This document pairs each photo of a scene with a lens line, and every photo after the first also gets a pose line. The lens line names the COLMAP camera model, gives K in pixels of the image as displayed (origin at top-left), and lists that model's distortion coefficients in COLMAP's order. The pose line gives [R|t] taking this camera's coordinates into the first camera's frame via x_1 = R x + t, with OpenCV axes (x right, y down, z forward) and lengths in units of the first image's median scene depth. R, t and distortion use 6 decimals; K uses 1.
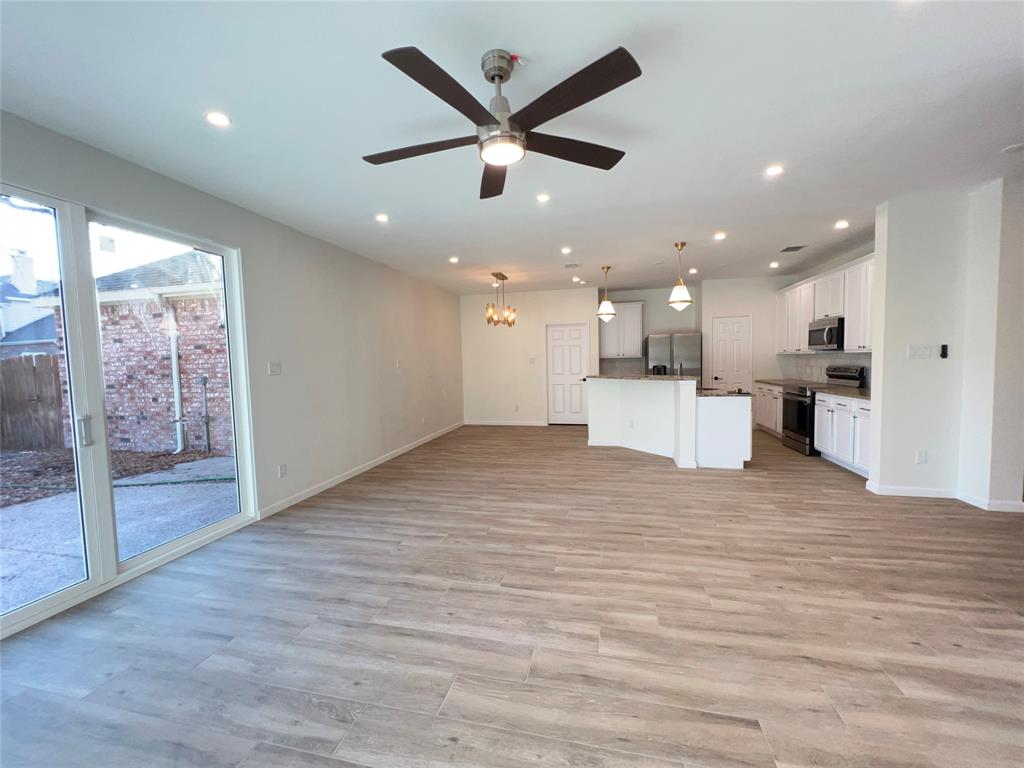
lens RADIAL K [[407.4, 0, 513.3], [0, 407.4, 384.1], [0, 0, 1]] dist [-0.002922, 0.000375]
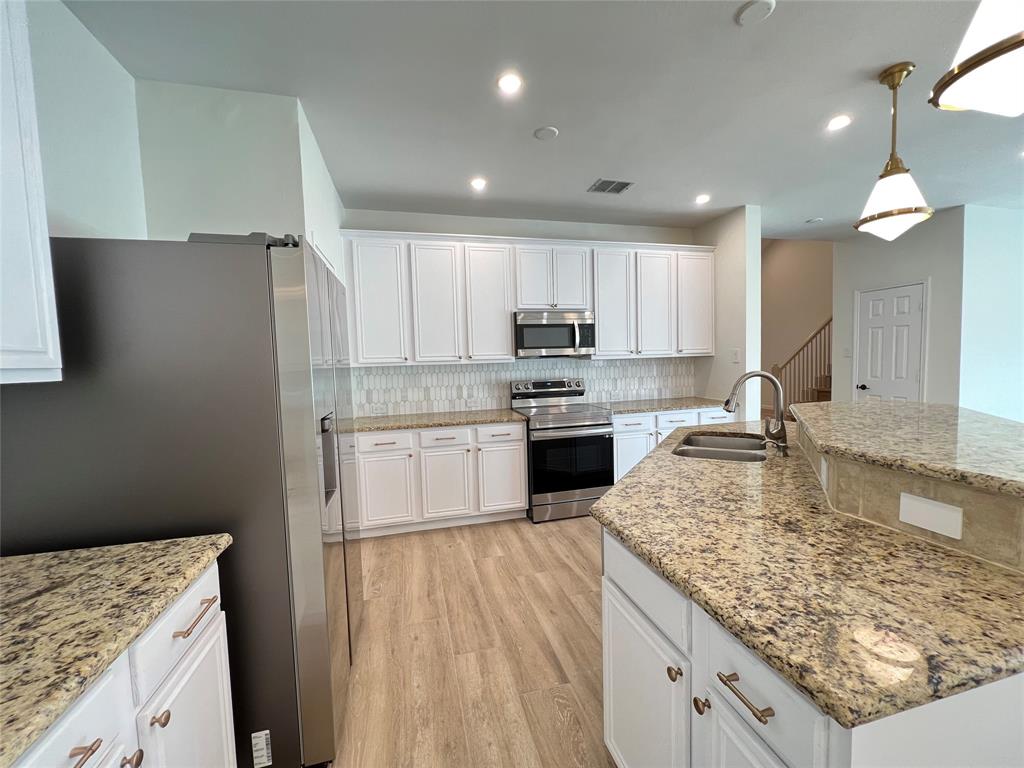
lens RADIAL K [[408.7, 0, 513.2], [0, 408.7, 383.9], [0, 0, 1]] dist [-0.002254, -0.000021]
pose [[-0.463930, -0.011386, 0.885799, 0.227749], [0.093795, 0.993666, 0.061897, -0.098975], [-0.880892, 0.111800, -0.459923, 1.575400]]
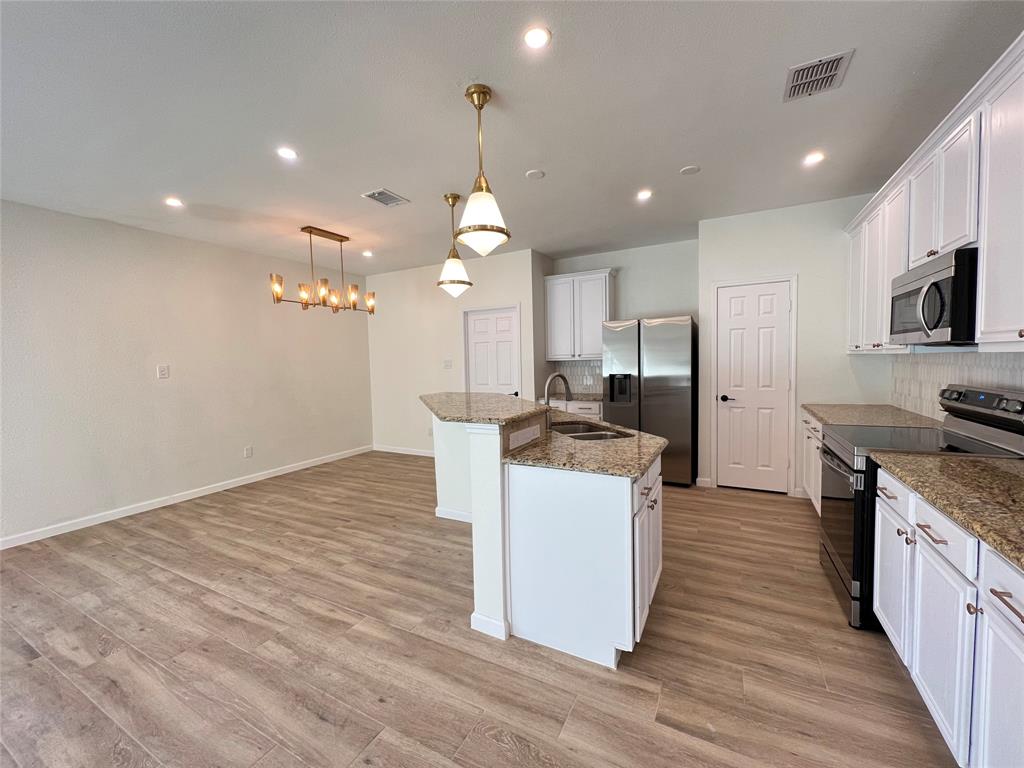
lens RADIAL K [[409.8, 0, 514.0], [0, 409.8, 386.2], [0, 0, 1]] dist [-0.001263, 0.000031]
pose [[0.968224, 0.014976, -0.249635, 0.561493], [-0.012513, 0.999856, 0.011451, -0.051506], [0.249770, -0.007964, 0.968272, 0.613698]]
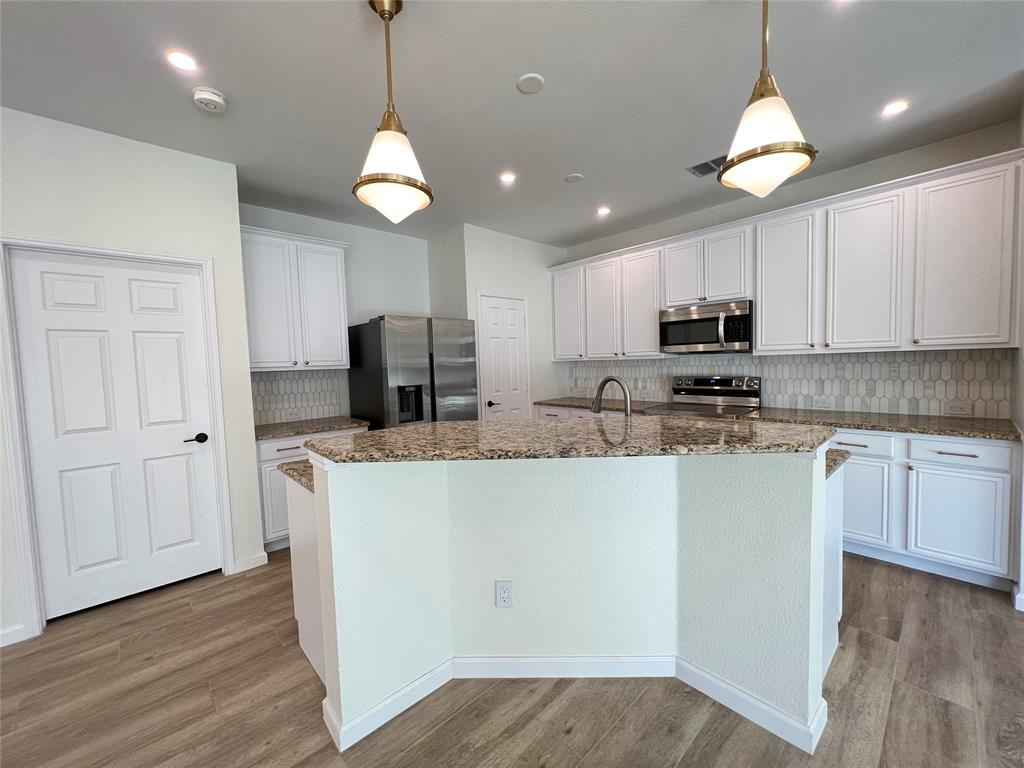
lens RADIAL K [[408.7, 0, 513.2], [0, 408.7, 383.9], [0, 0, 1]] dist [-0.002254, -0.000021]
pose [[0.557893, -0.039368, 0.828978, 0.073404], [0.067730, 0.997702, 0.001798, -0.063173], [-0.827144, 0.055144, 0.559278, 1.017349]]
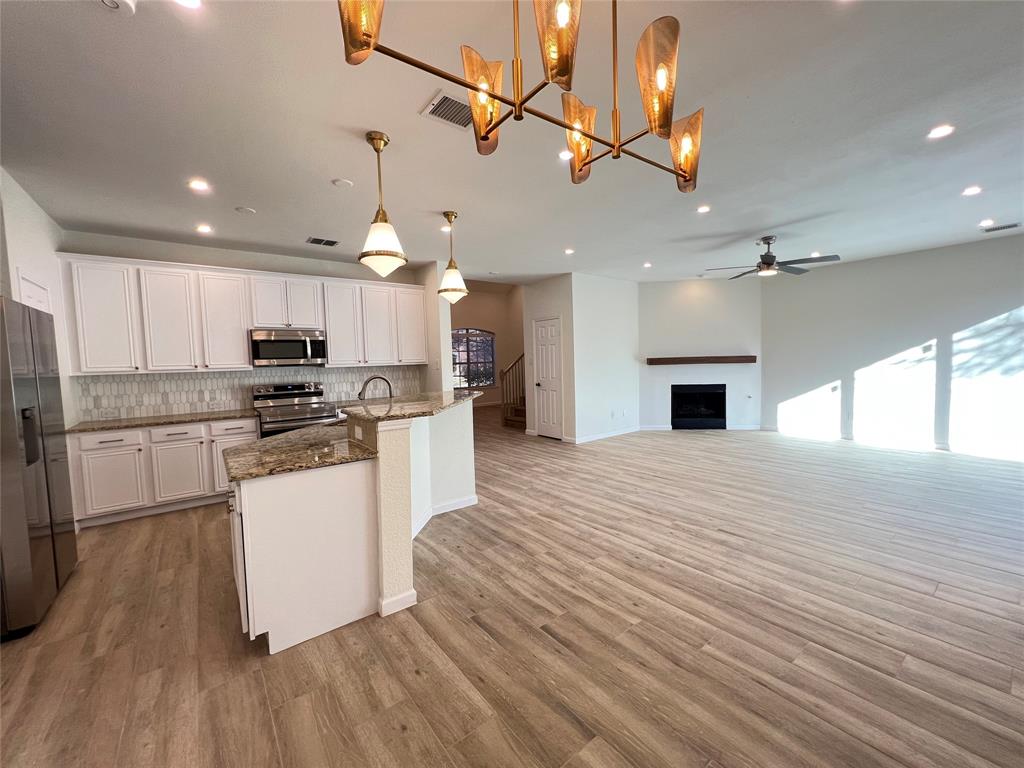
lens RADIAL K [[407.4, 0, 513.3], [0, 407.4, 384.1], [0, 0, 1]] dist [-0.002922, 0.000375]
pose [[-0.775688, 0.010716, 0.631025, -0.152734], [0.085638, 0.992395, 0.088419, -0.091058], [-0.625279, 0.122625, -0.770707, 1.568123]]
